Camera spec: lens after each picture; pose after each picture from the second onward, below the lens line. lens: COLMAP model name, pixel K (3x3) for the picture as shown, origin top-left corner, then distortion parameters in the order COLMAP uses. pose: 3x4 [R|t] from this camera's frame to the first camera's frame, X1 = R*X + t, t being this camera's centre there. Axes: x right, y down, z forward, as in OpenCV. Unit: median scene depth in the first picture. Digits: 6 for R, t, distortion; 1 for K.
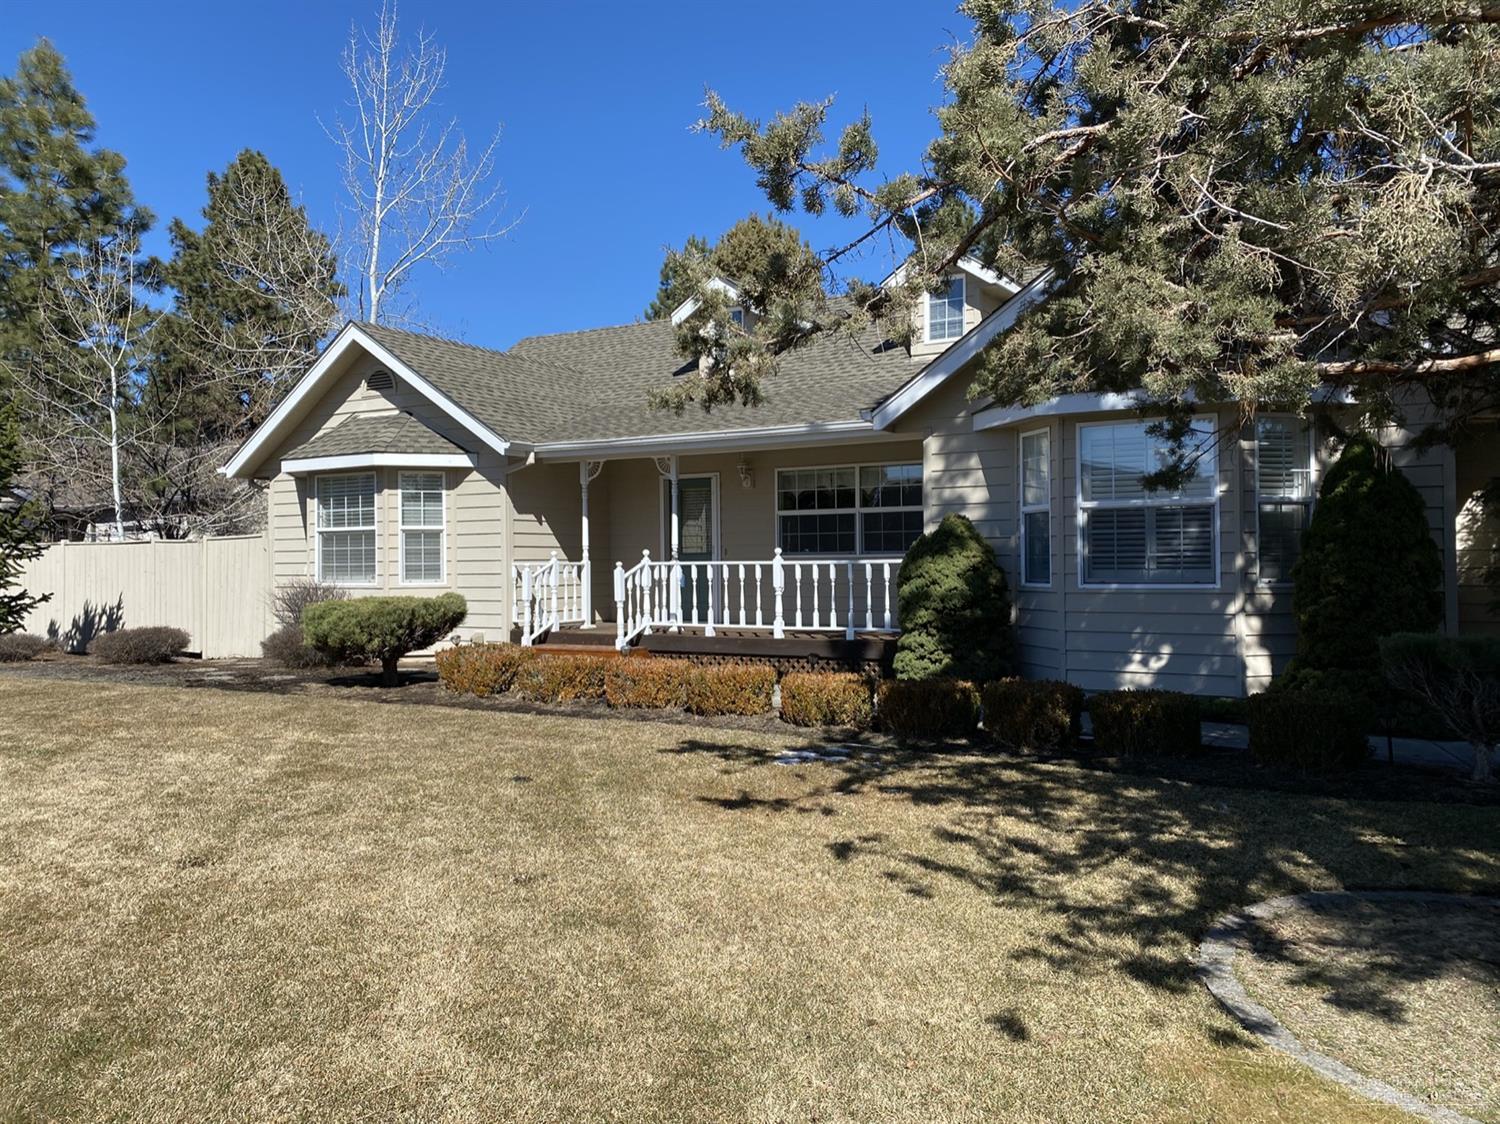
lens RADIAL K [[1130.6, 0, 750.0], [0, 1130.6, 562.0], [0, 0, 1]] dist [-0.000035, 0.000932]
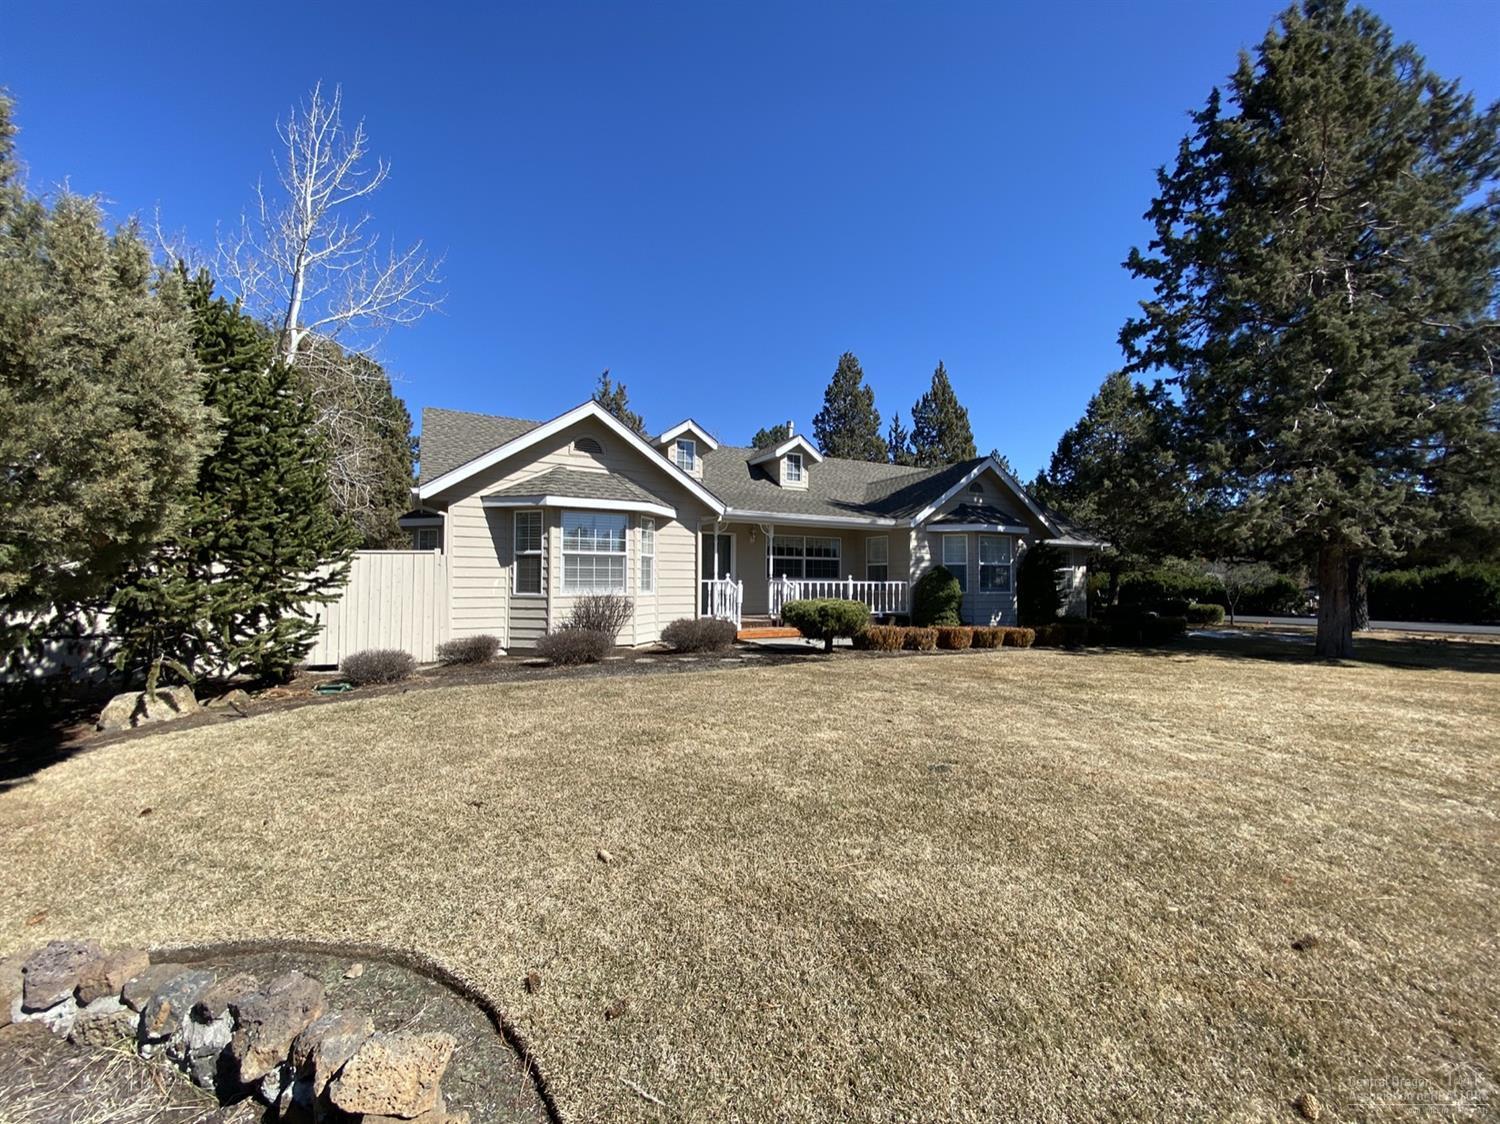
lens RADIAL K [[610.9, 0, 750.0], [0, 610.9, 562.0], [0, 0, 1]] dist [-0.000367, -0.000103]
pose [[0.539144, 0.038223, 0.841346, -0.886669], [-0.012267, 0.999220, -0.037534, 0.006668], [-0.842124, 0.009915, 0.539192, 0.462385]]
